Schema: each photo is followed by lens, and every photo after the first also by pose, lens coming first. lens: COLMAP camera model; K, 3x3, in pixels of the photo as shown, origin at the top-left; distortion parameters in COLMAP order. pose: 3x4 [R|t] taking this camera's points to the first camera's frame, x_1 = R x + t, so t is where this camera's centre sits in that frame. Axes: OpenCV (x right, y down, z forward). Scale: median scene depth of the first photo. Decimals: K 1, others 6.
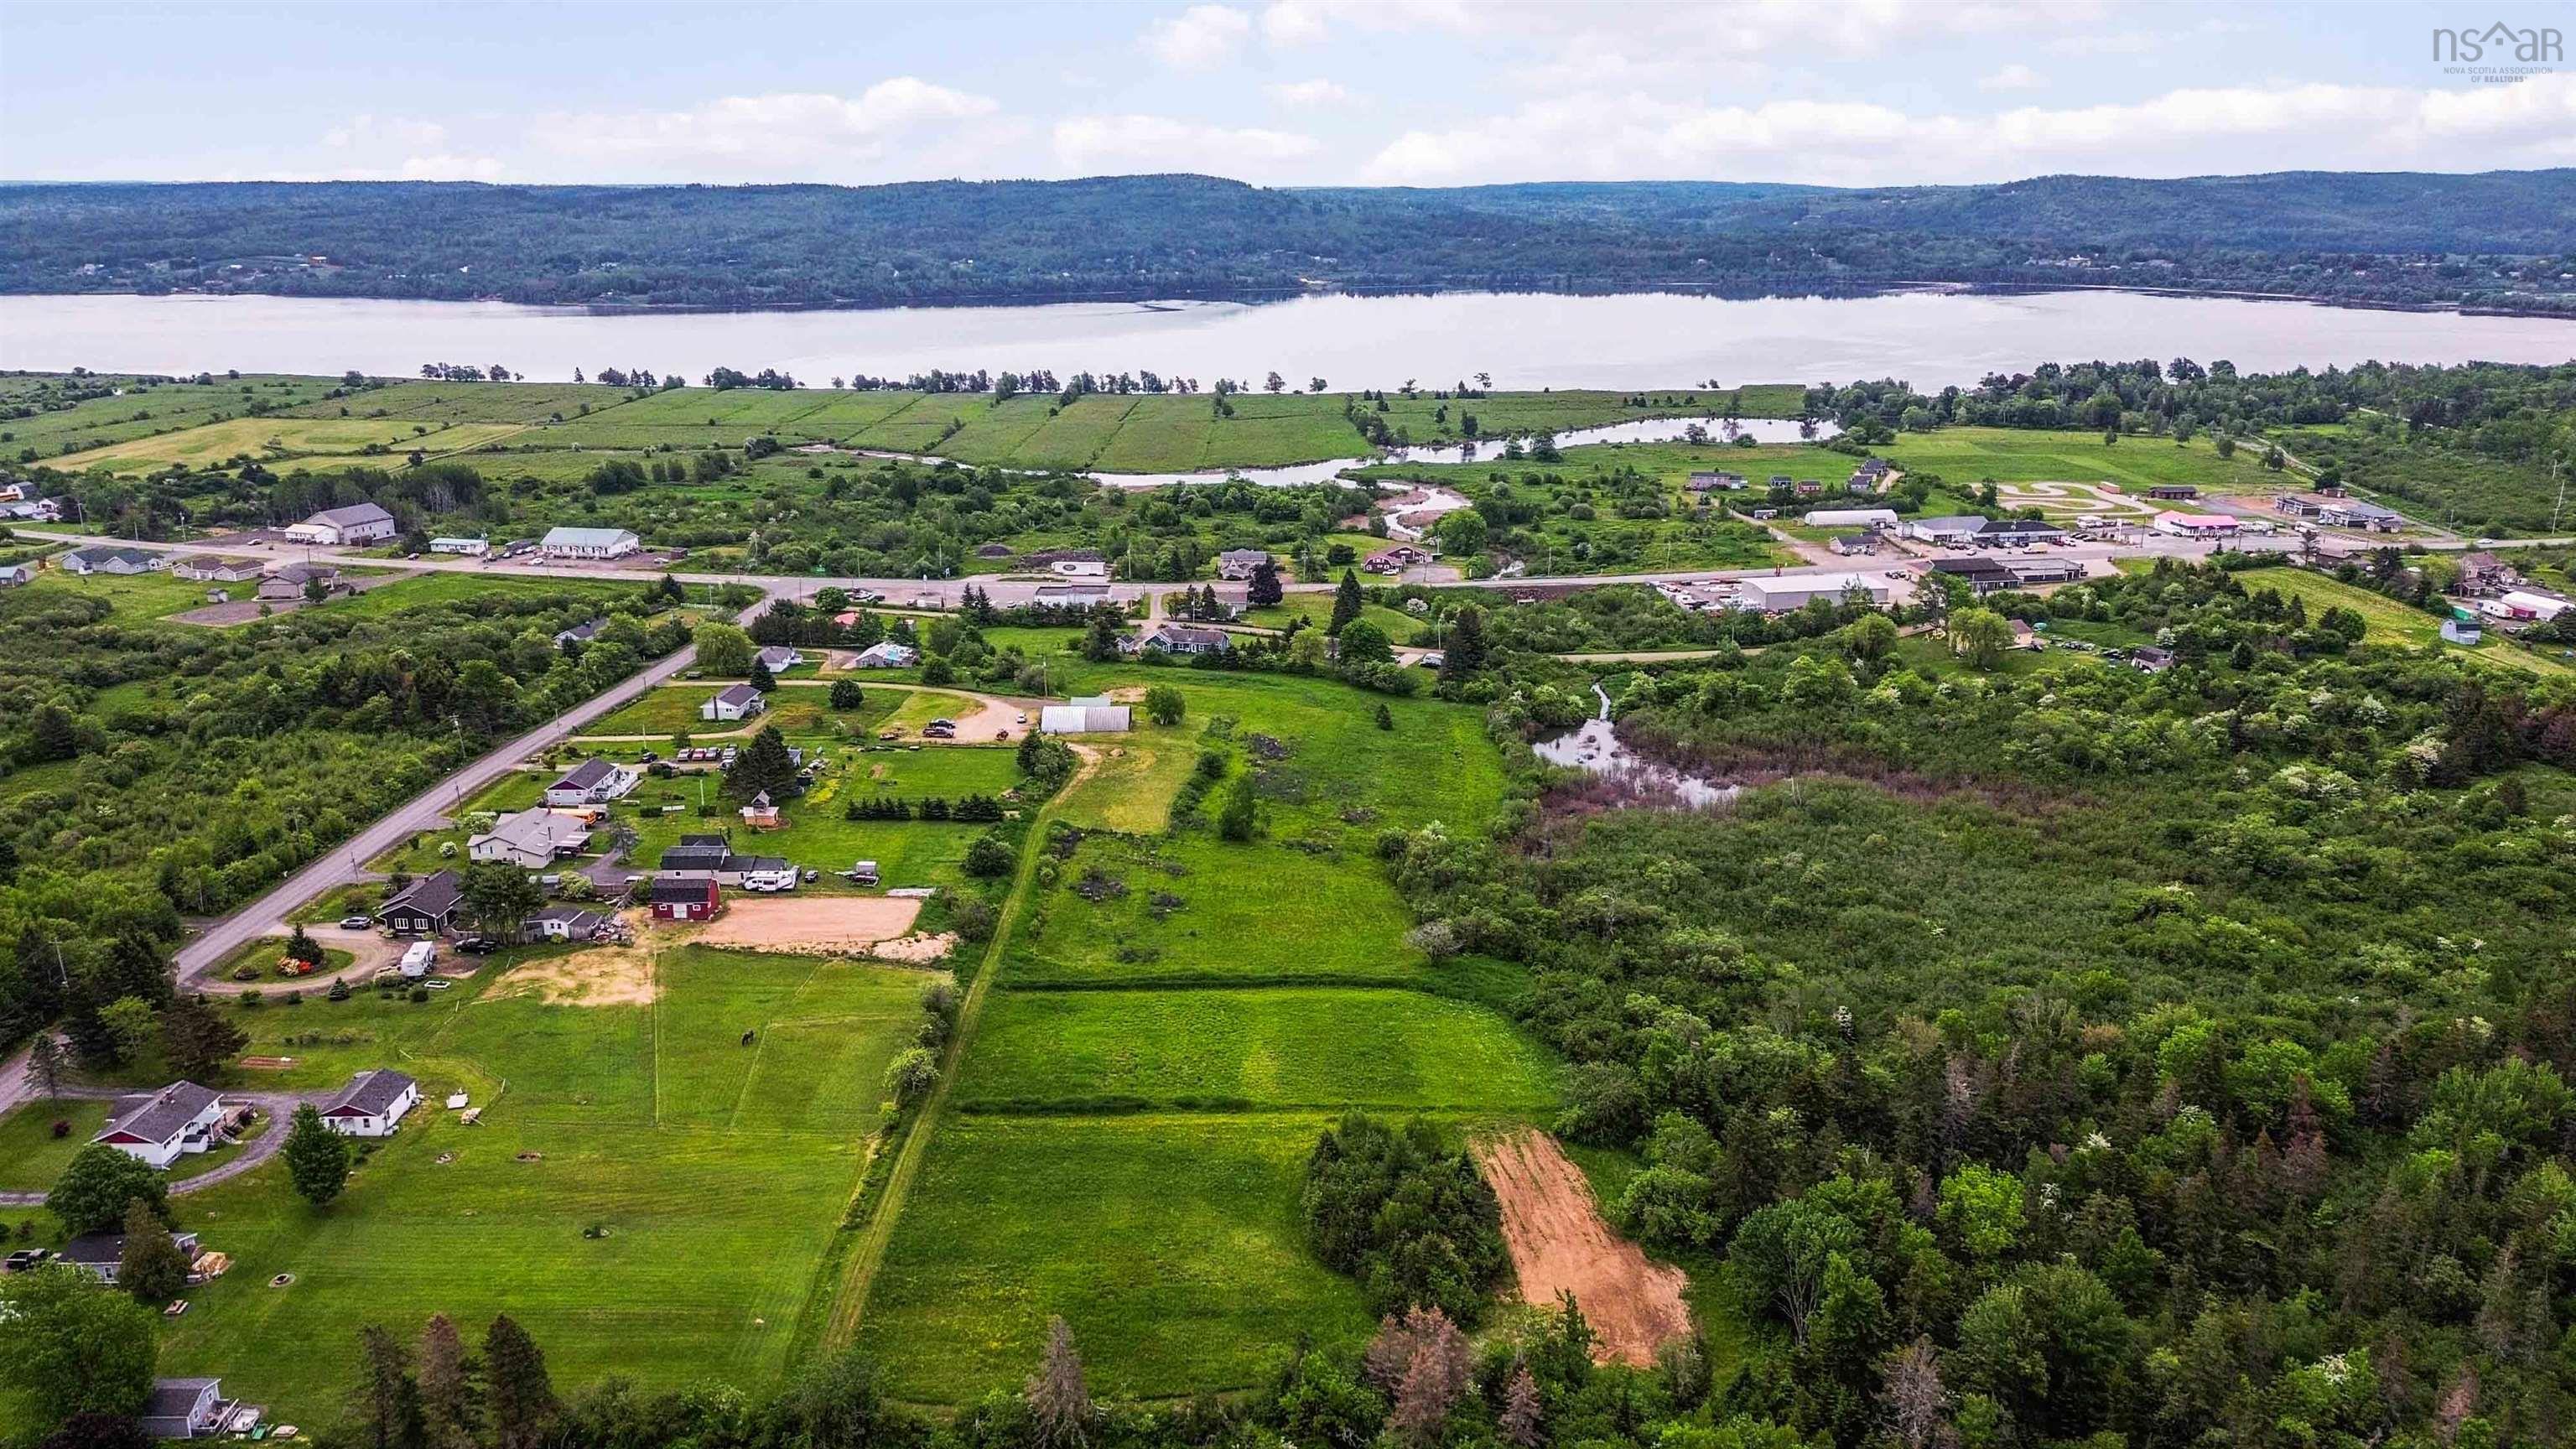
lens RADIAL K [[1822.8, 0, 1307.4], [0, 1822.8, 721.8], [0, 0, 1]] dist [0.073714, -0.071741]
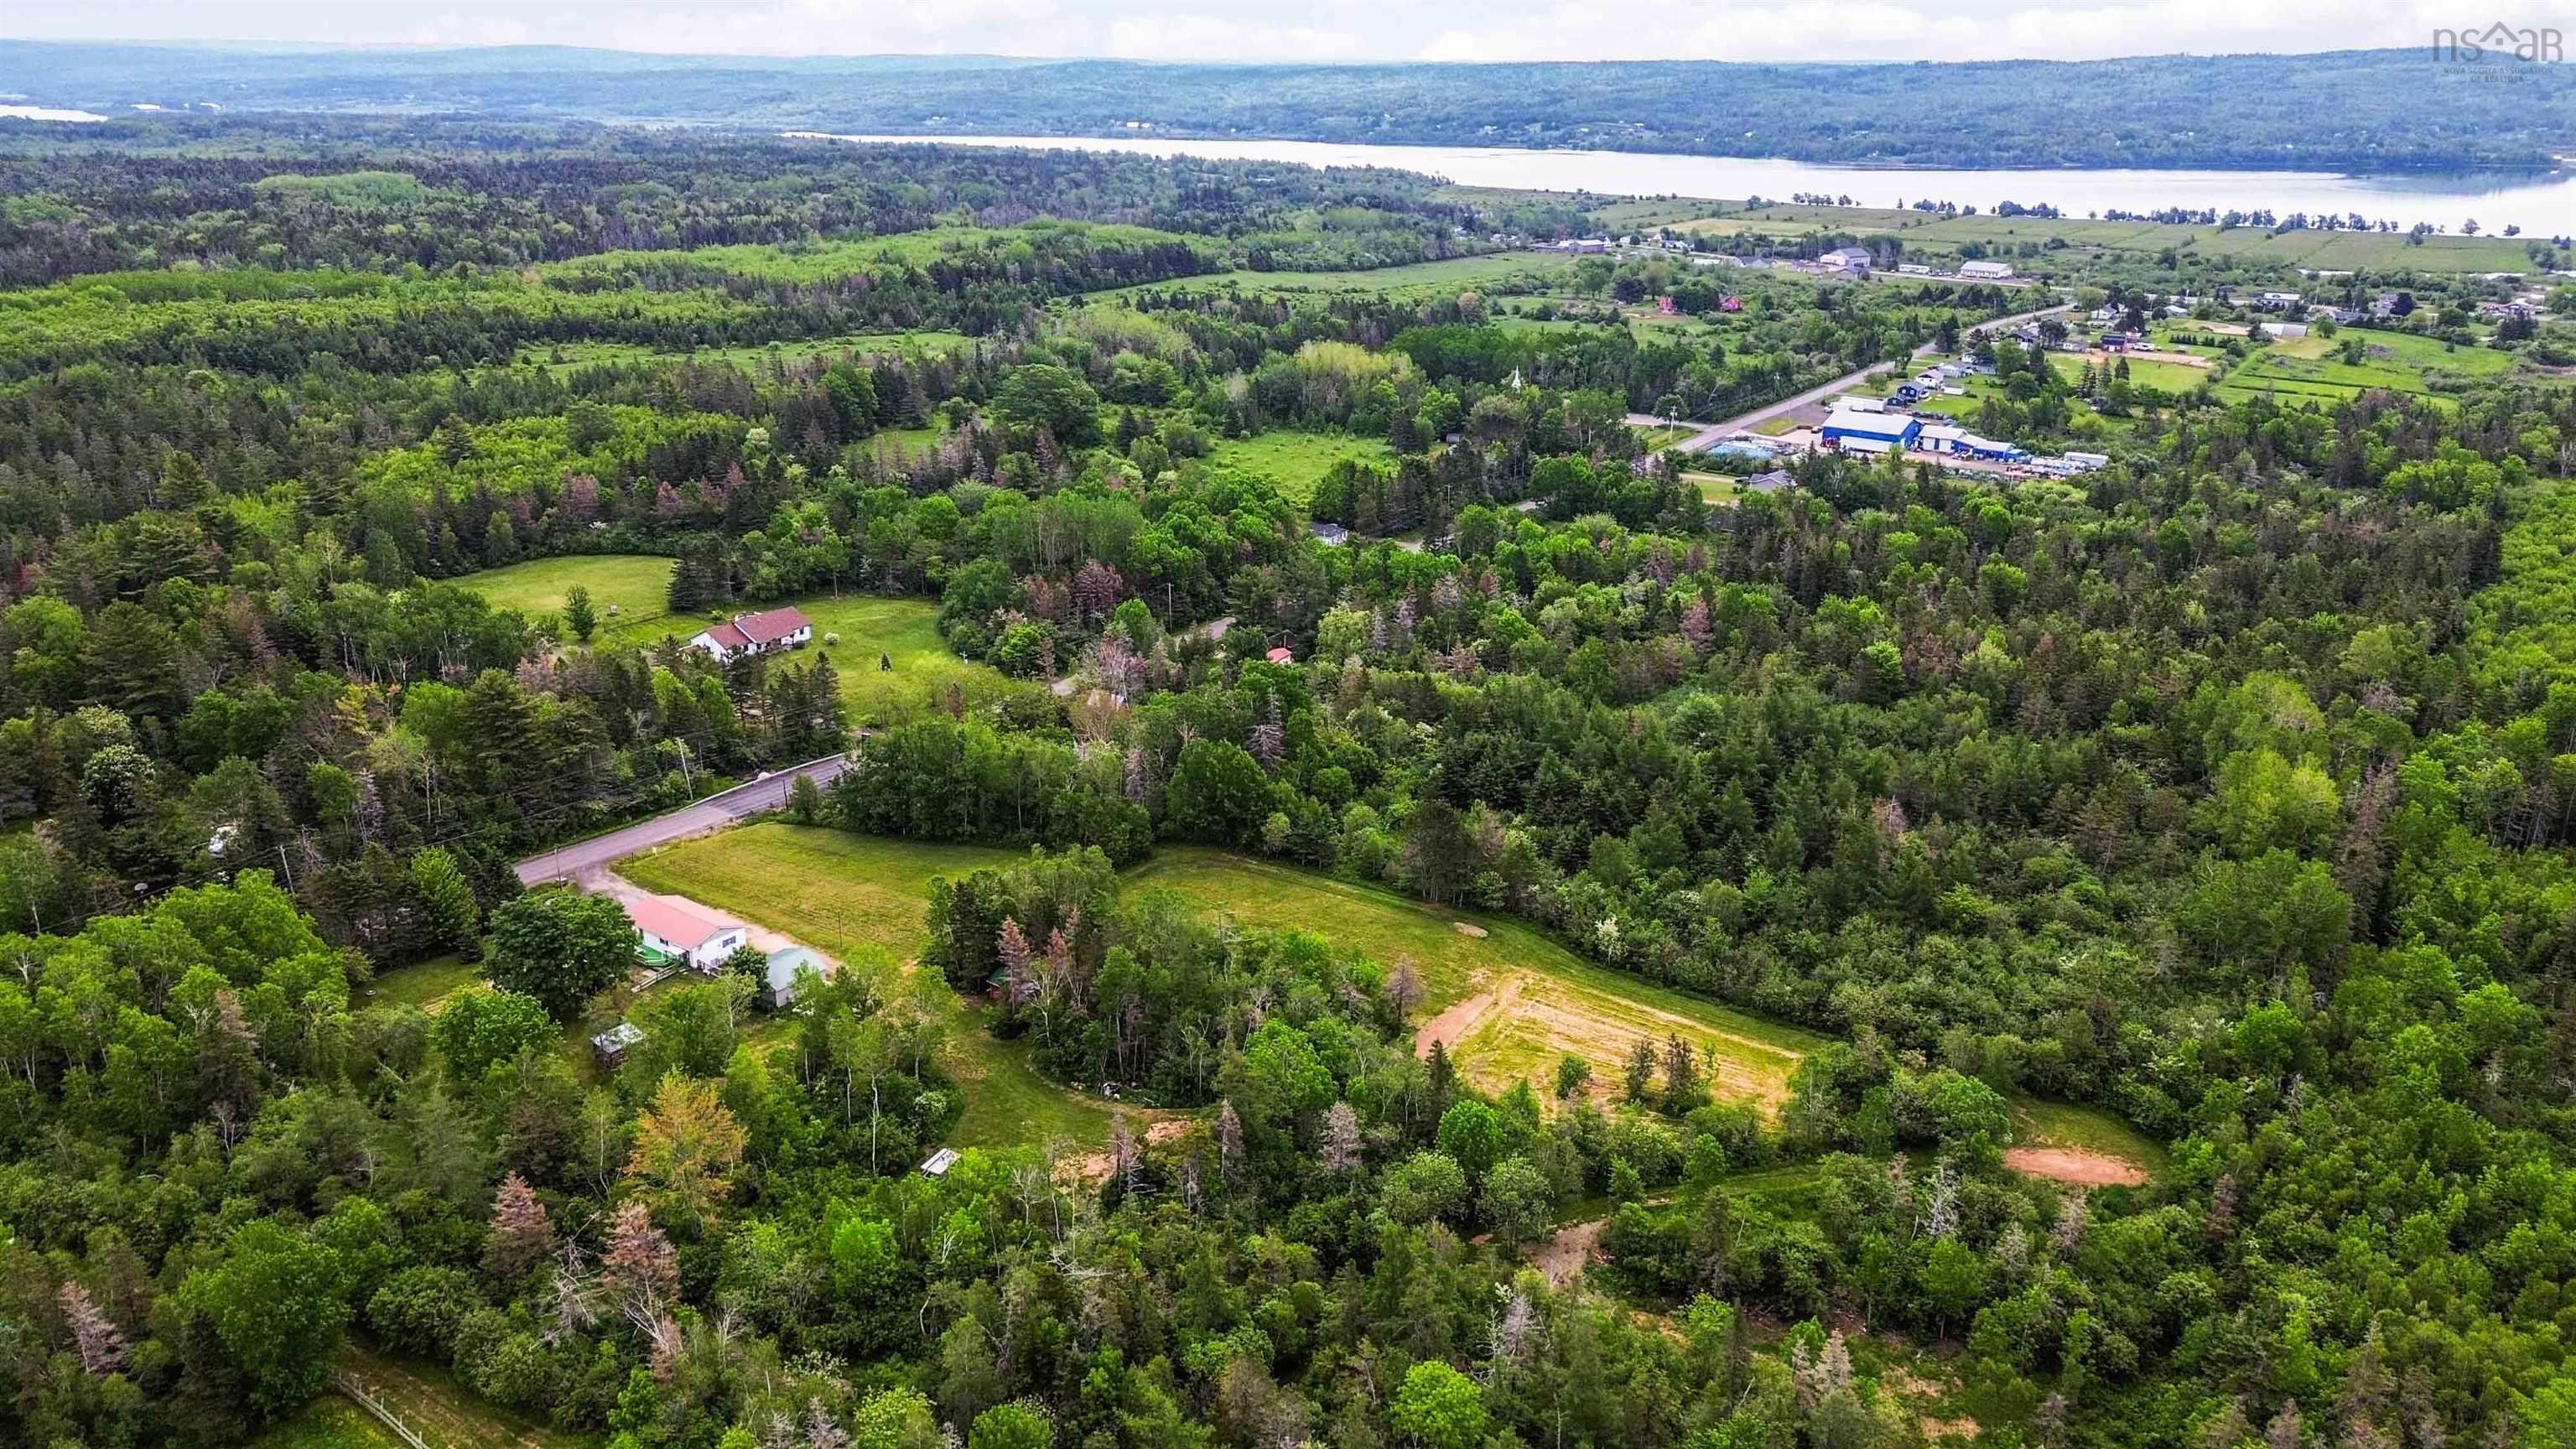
lens RADIAL K [[1822.8, 0, 1295.8], [0, 1822.8, 714.1], [0, 0, 1]] dist [0.073714, -0.071741]
pose [[0.827029, 0.193038, -0.527976, 0.050753], [-0.162458, 0.981191, 0.104267, 0.133032], [0.538173, -0.000458, 0.842834, -0.477251]]
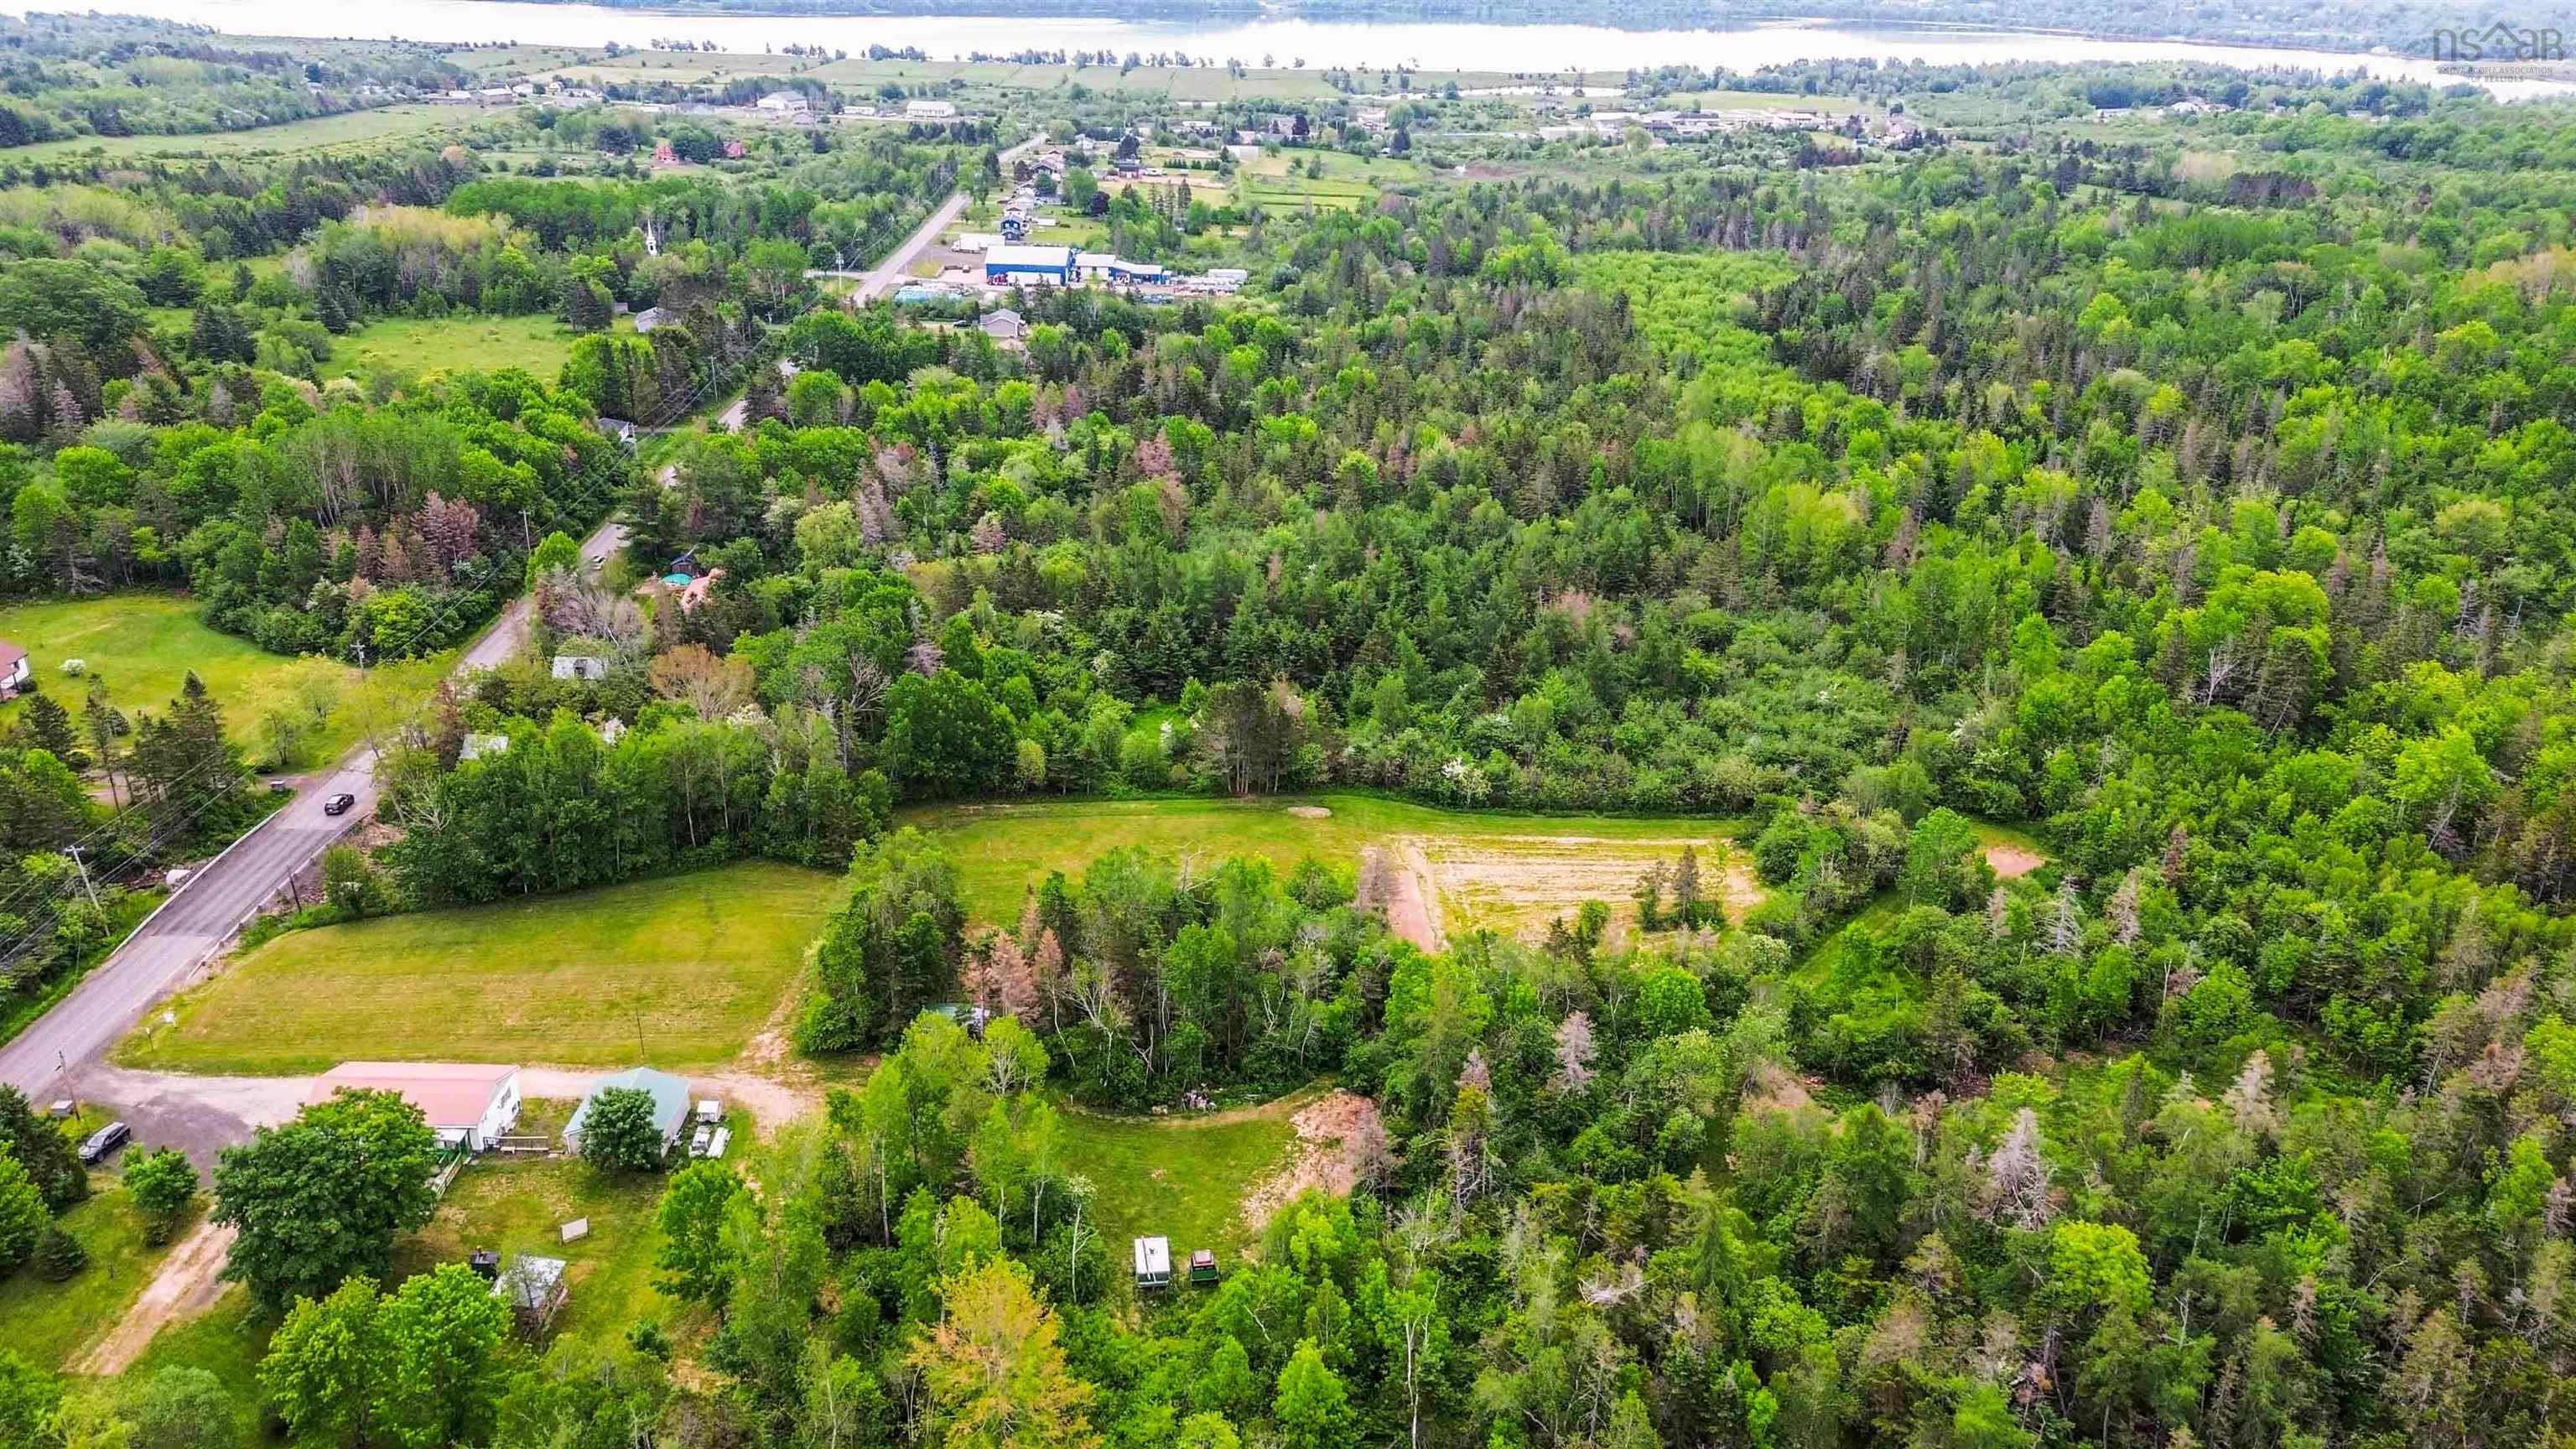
lens RADIAL K [[1822.8, 0, 1293.2], [0, 1822.8, 699.5], [0, 0, 1]] dist [0.073714, -0.071741]
pose [[0.999390, 0.008084, 0.033987, -0.042628], [-0.011921, 0.993378, 0.114268, 0.142716], [-0.032838, -0.114603, 0.992868, -0.474351]]
